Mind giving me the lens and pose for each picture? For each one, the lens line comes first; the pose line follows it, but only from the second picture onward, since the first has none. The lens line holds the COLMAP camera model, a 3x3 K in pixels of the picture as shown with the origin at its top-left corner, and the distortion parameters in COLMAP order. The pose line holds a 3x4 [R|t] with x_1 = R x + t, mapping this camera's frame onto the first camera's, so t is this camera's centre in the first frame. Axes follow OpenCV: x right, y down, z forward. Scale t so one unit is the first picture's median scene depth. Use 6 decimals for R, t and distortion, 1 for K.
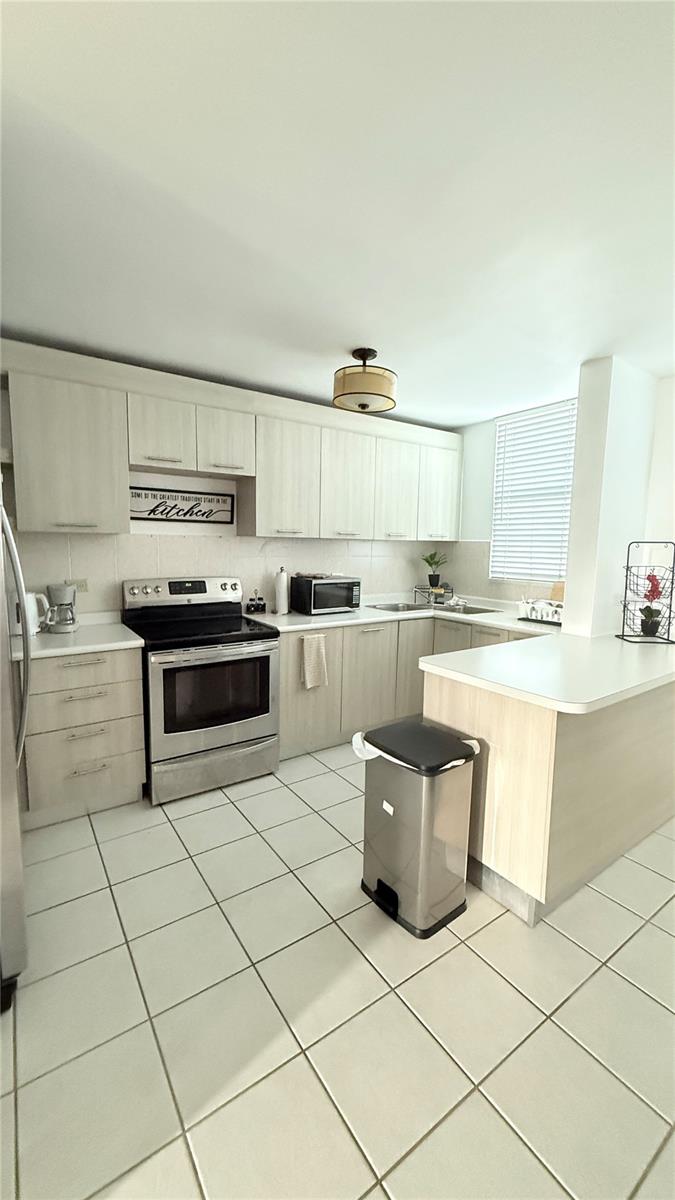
lens RADIAL K [[479.0, 0, 339.7], [0, 479.0, 598.6], [0, 0, 1]] dist [-0.001745, 0.000497]
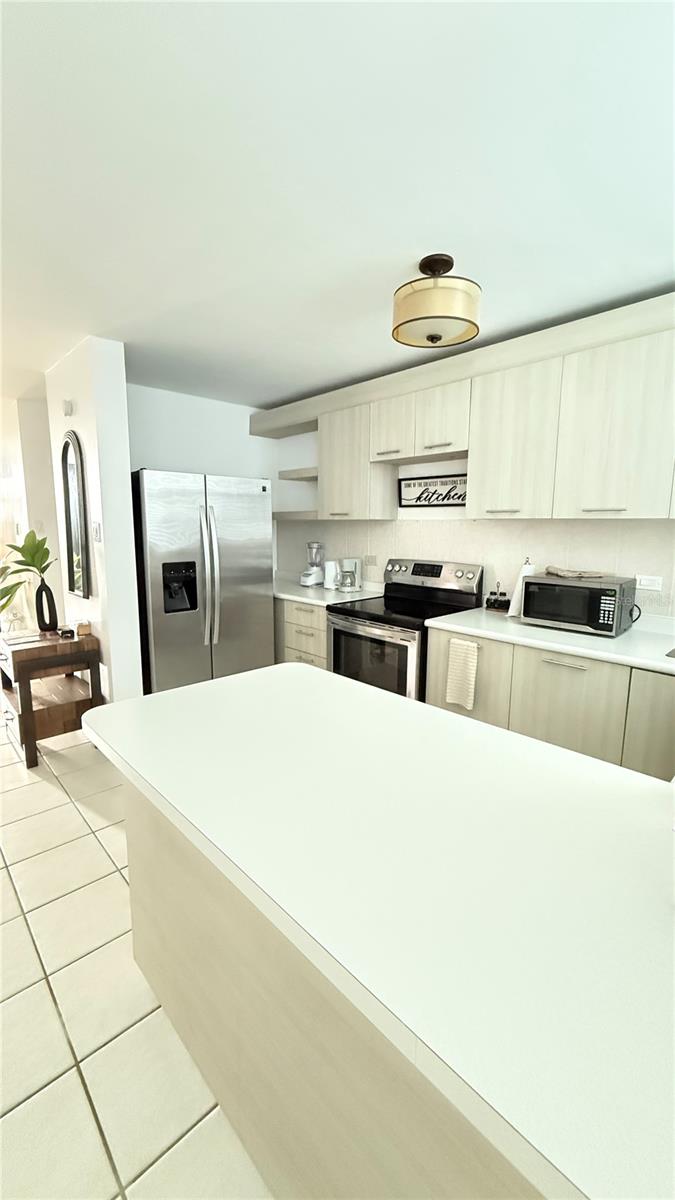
lens RADIAL K [[479.0, 0, 337.0], [0, 479.0, 598.7], [0, 0, 1]] dist [-0.001745, 0.000497]
pose [[0.141549, 0.135685, -0.980588, 0.679652], [-0.119267, 0.985684, 0.119174, -0.062688], [0.982720, 0.100082, 0.155705, 0.653158]]
